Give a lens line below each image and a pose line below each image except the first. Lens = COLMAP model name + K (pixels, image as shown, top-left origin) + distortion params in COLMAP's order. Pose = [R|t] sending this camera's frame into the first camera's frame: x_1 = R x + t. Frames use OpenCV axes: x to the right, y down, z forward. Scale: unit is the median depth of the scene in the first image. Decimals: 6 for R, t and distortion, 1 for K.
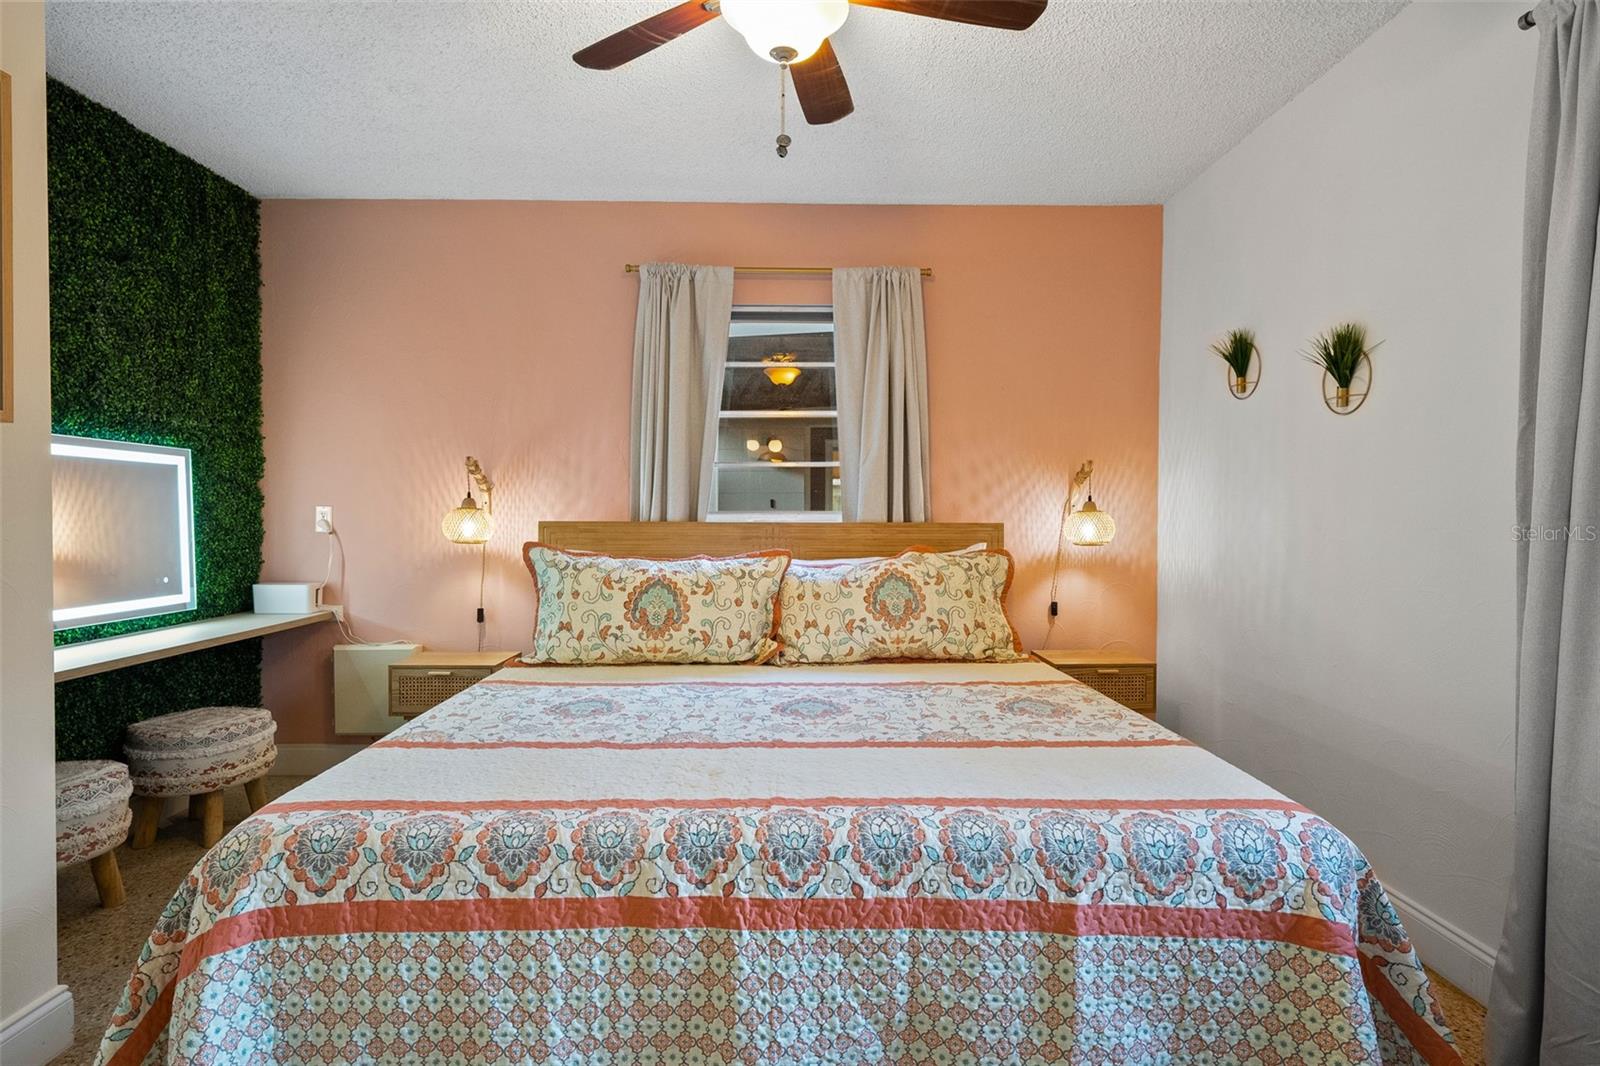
lens RADIAL K [[806.1, 0, 800.2], [0, 806.1, 529.0], [0, 0, 1]] dist [0.001237, 0.000355]
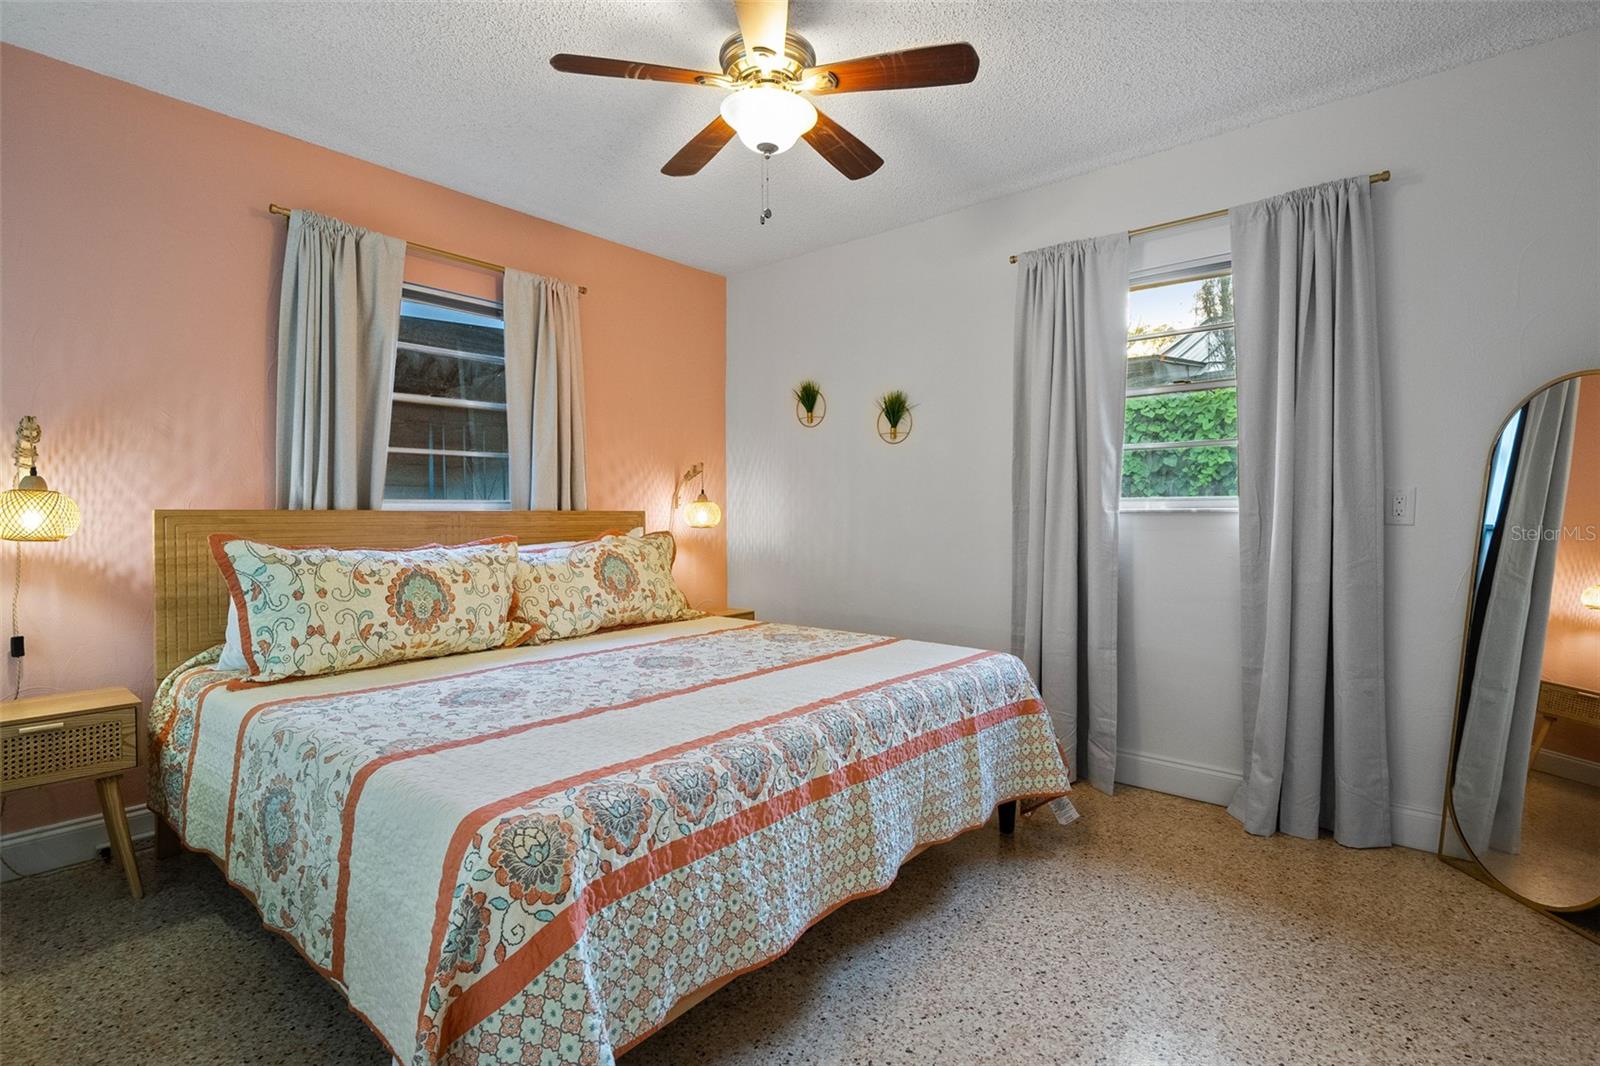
lens RADIAL K [[751.6, 0, 799.2], [0, 751.6, 524.0], [0, 0, 1]] dist [0.004706, 0.002323]
pose [[0.665187, -0.015614, 0.746514, -0.541555], [0.017051, 0.999838, 0.005719, 0.012086], [-0.746482, 0.008924, 0.665346, 0.087135]]
